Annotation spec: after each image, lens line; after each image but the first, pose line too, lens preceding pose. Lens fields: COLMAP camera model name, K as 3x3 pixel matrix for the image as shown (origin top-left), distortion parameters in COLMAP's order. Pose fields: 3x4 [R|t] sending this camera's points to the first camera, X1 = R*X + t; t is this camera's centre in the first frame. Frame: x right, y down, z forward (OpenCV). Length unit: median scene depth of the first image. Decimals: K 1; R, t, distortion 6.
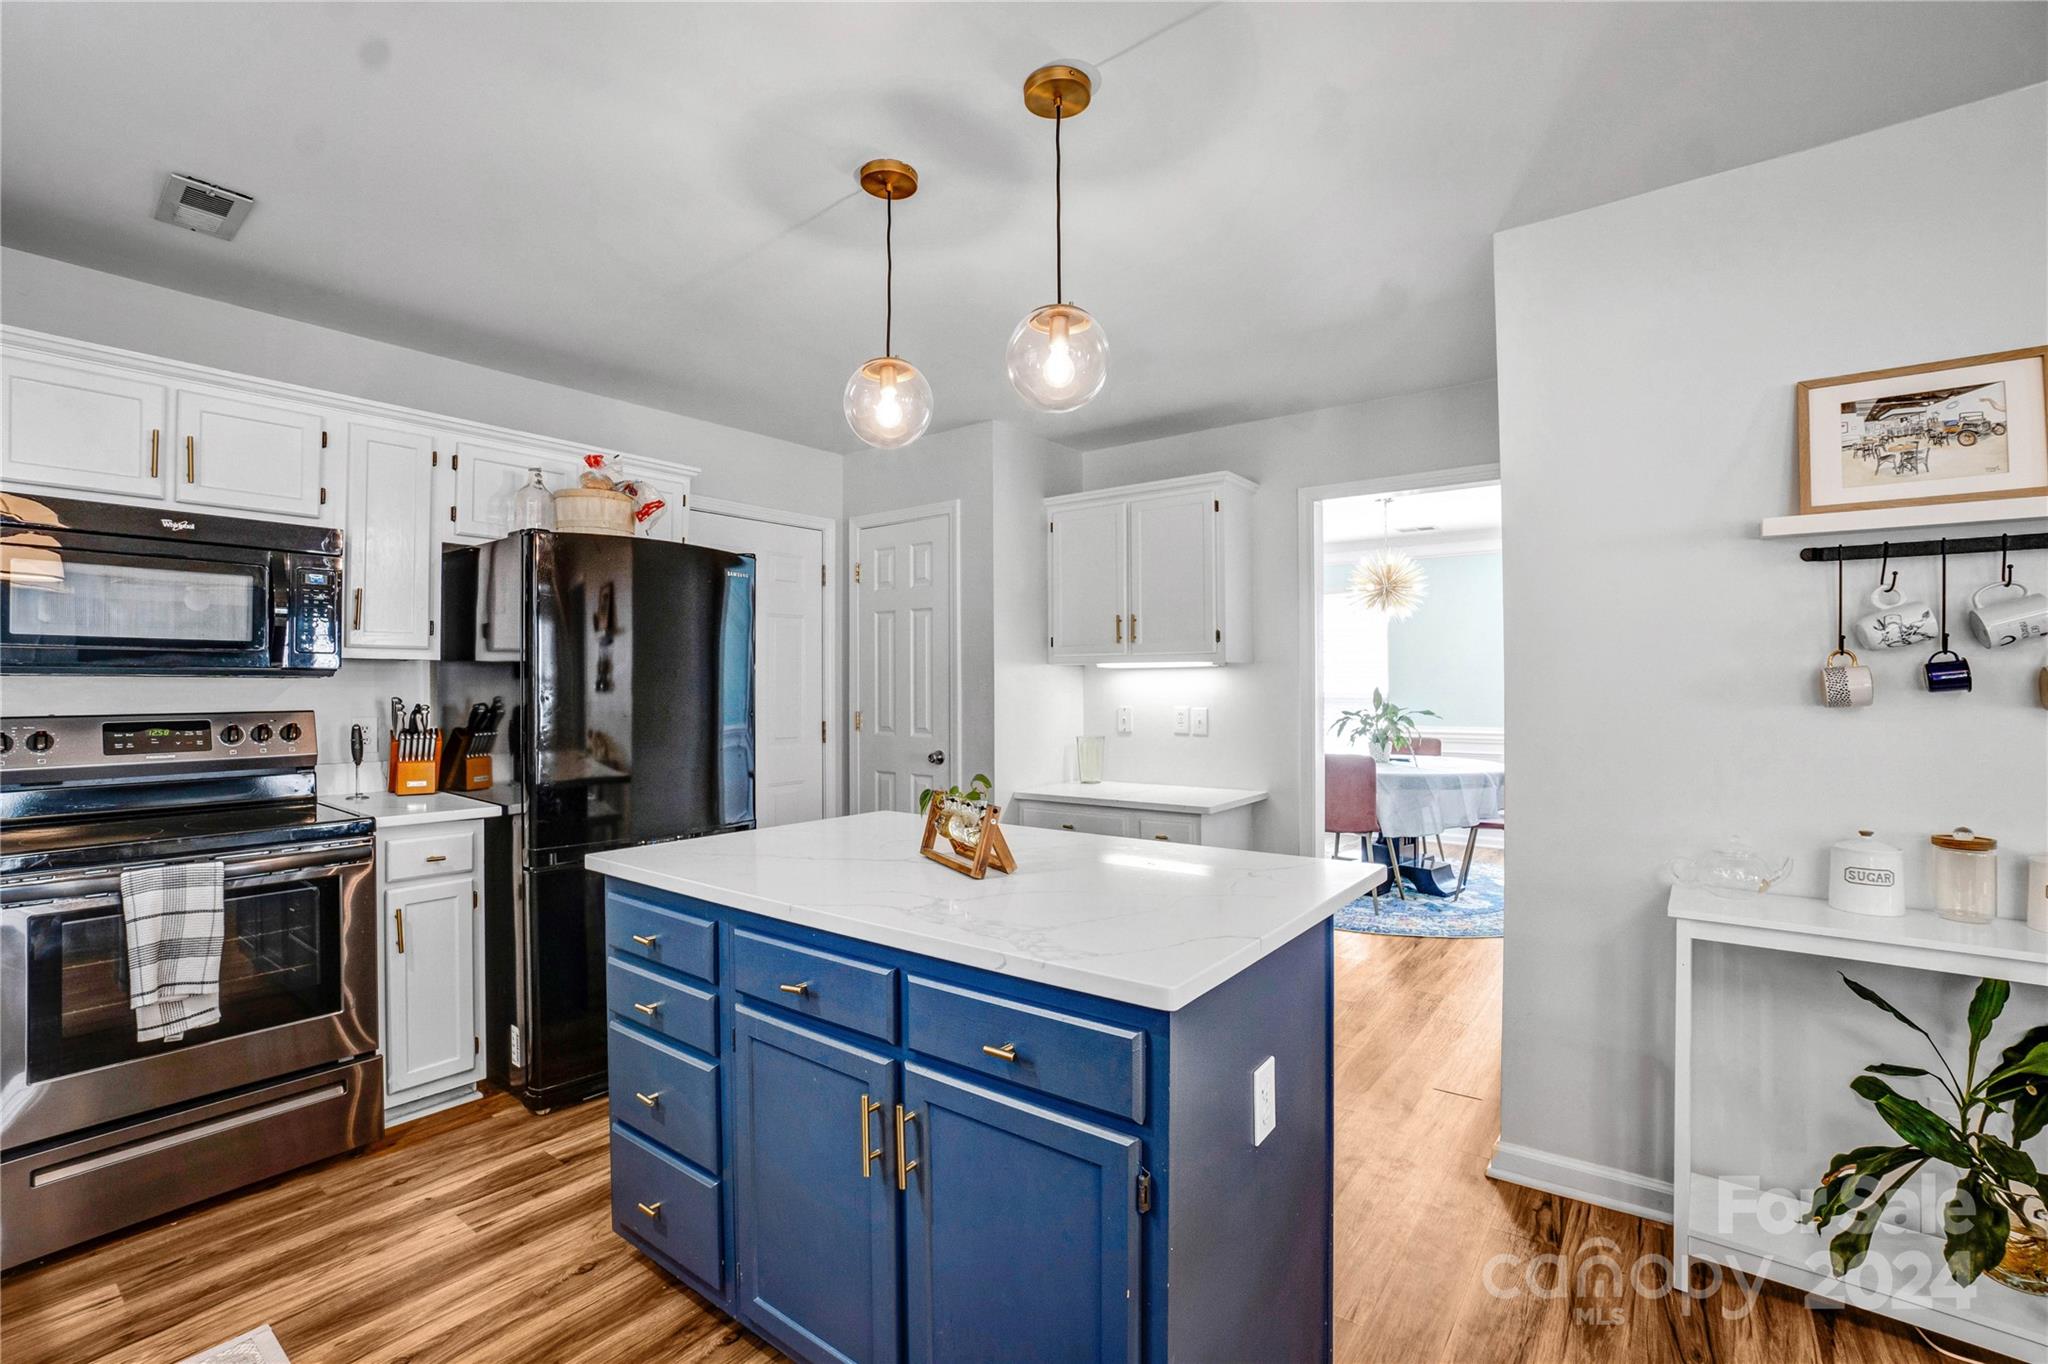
lens RADIAL K [[908.6, 0, 1015.1], [0, 908.6, 674.3], [0, 0, 1]] dist [-0.058017, 0.020448]
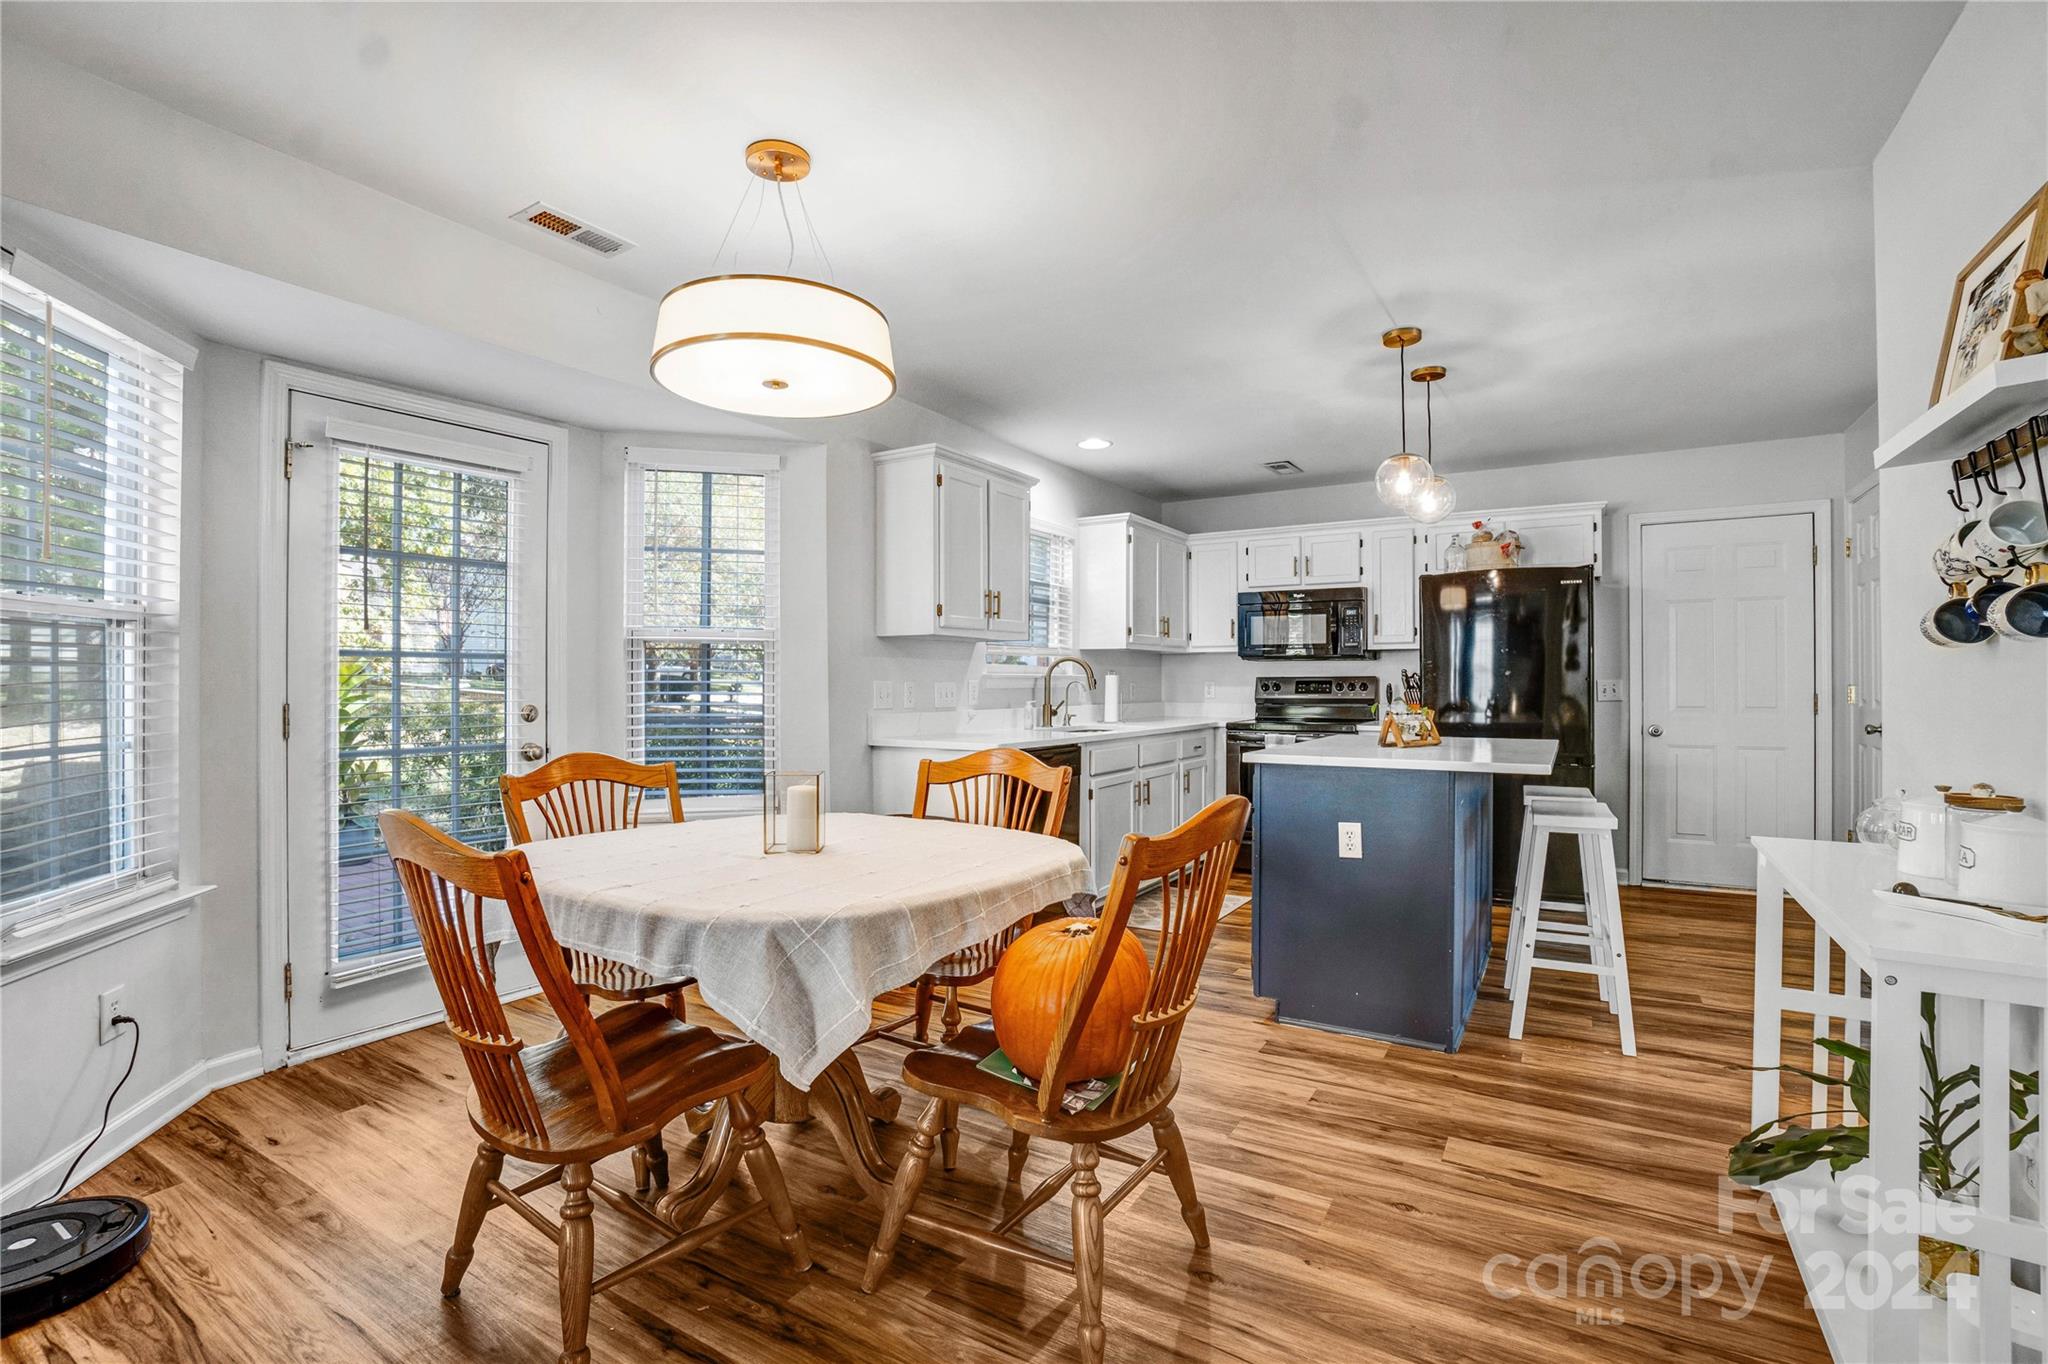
lens RADIAL K [[908.6, 0, 1015.1], [0, 908.6, 674.3], [0, 0, 1]] dist [-0.058017, 0.020448]
pose [[0.117110, -0.005490, -0.993104, 1.224354], [0.009333, 0.999947, -0.004427, 0.040146], [0.993075, -0.008751, 0.117155, -0.046642]]
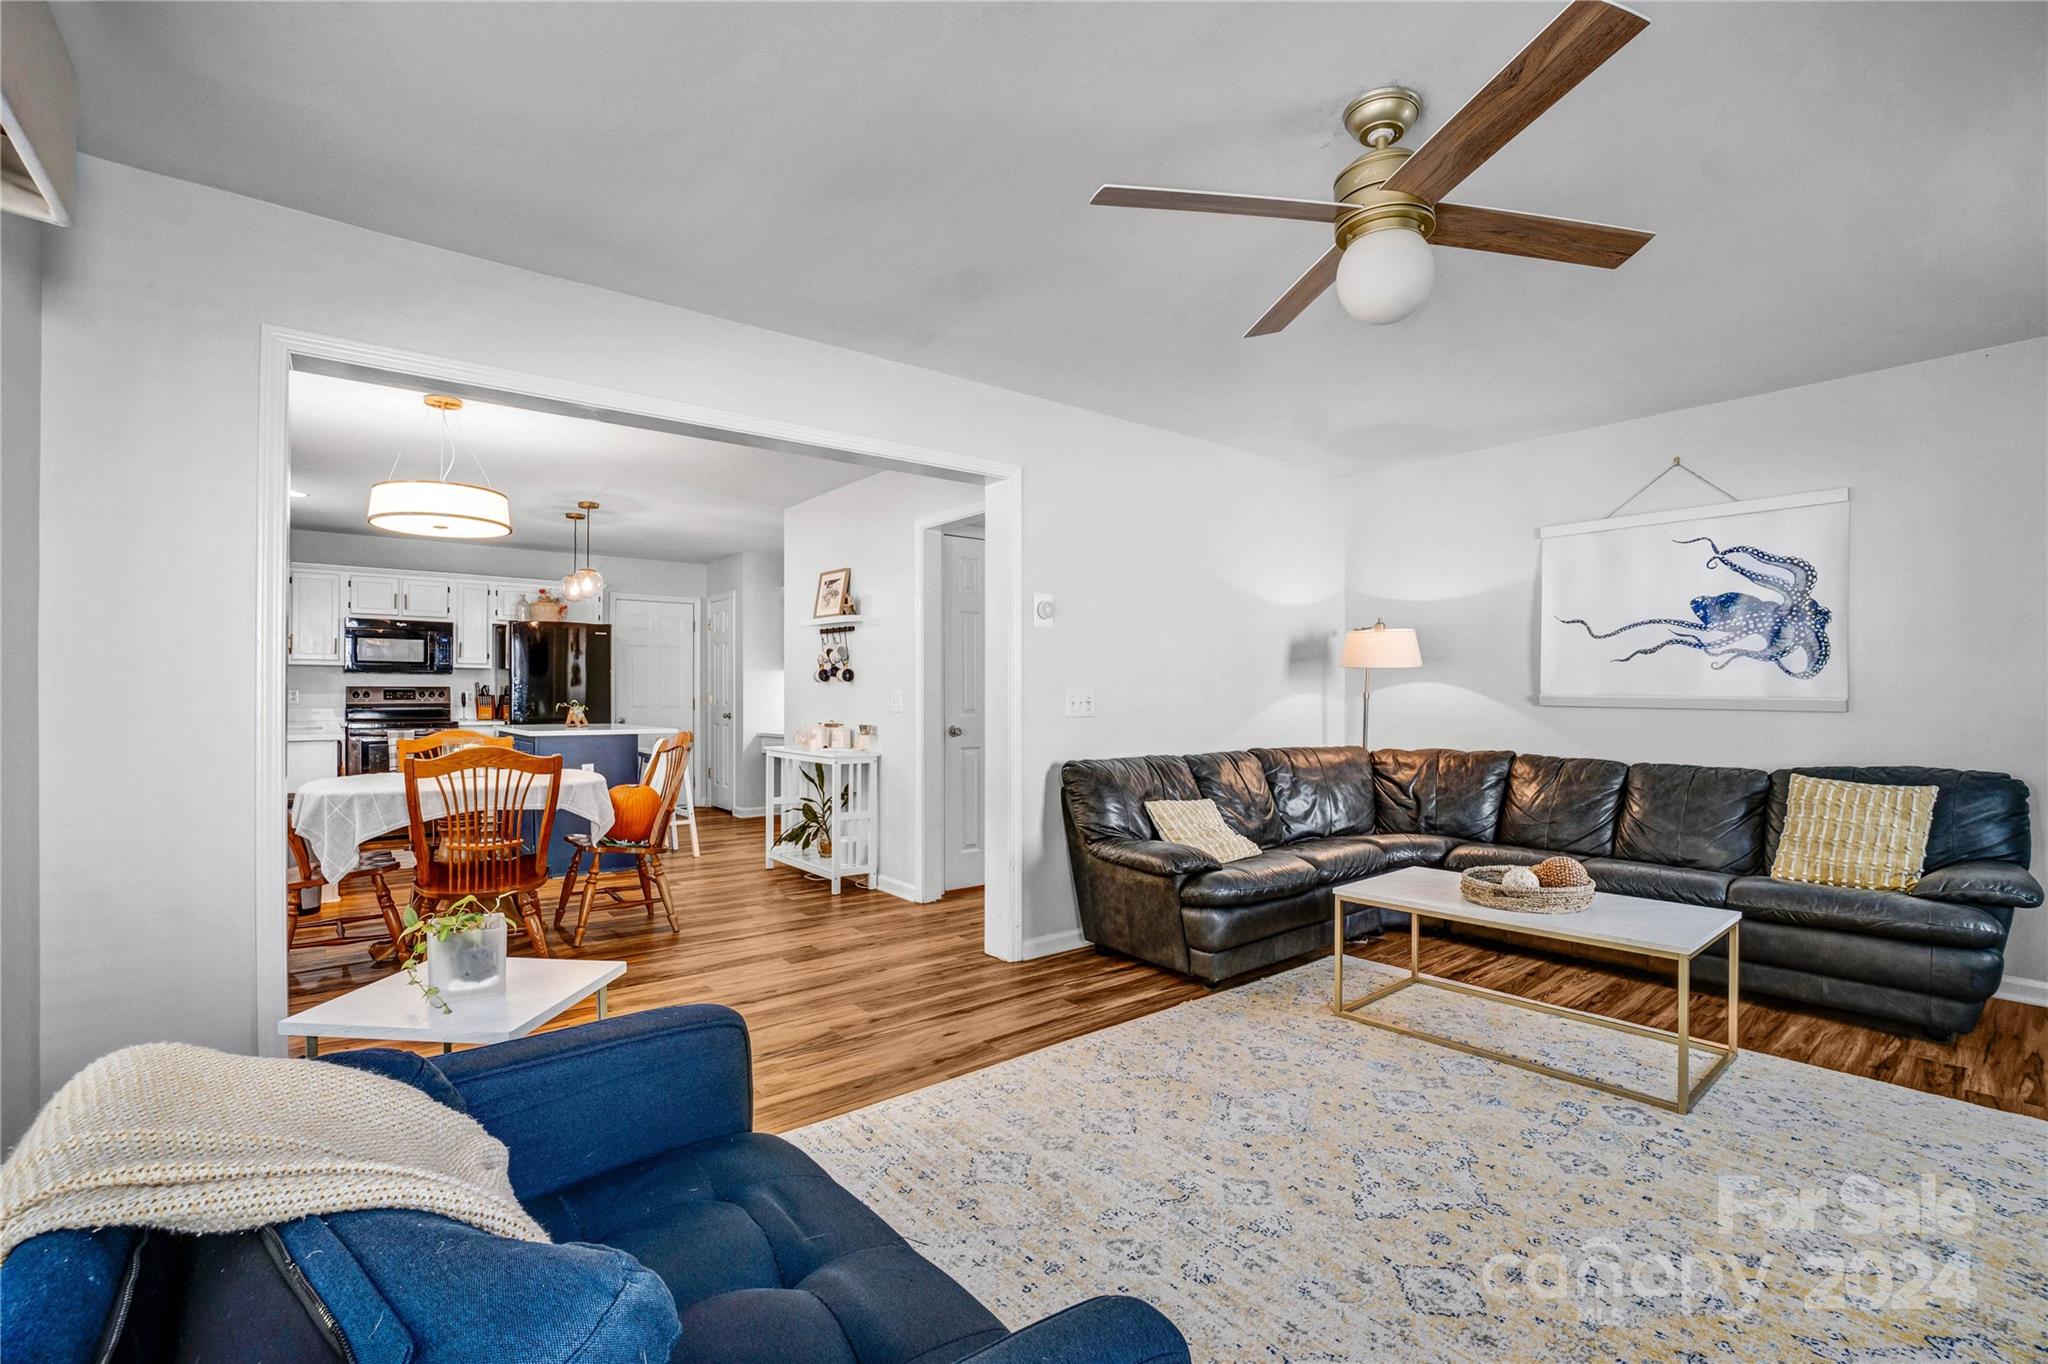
lens RADIAL K [[908.6, 0, 1015.1], [0, 908.6, 674.3], [0, 0, 1]] dist [-0.058017, 0.020448]
pose [[0.970610, -0.001807, -0.240652, 1.698410], [0.000113, 0.999975, -0.007050, 0.023993], [0.240658, 0.006816, 0.970586, -1.359594]]
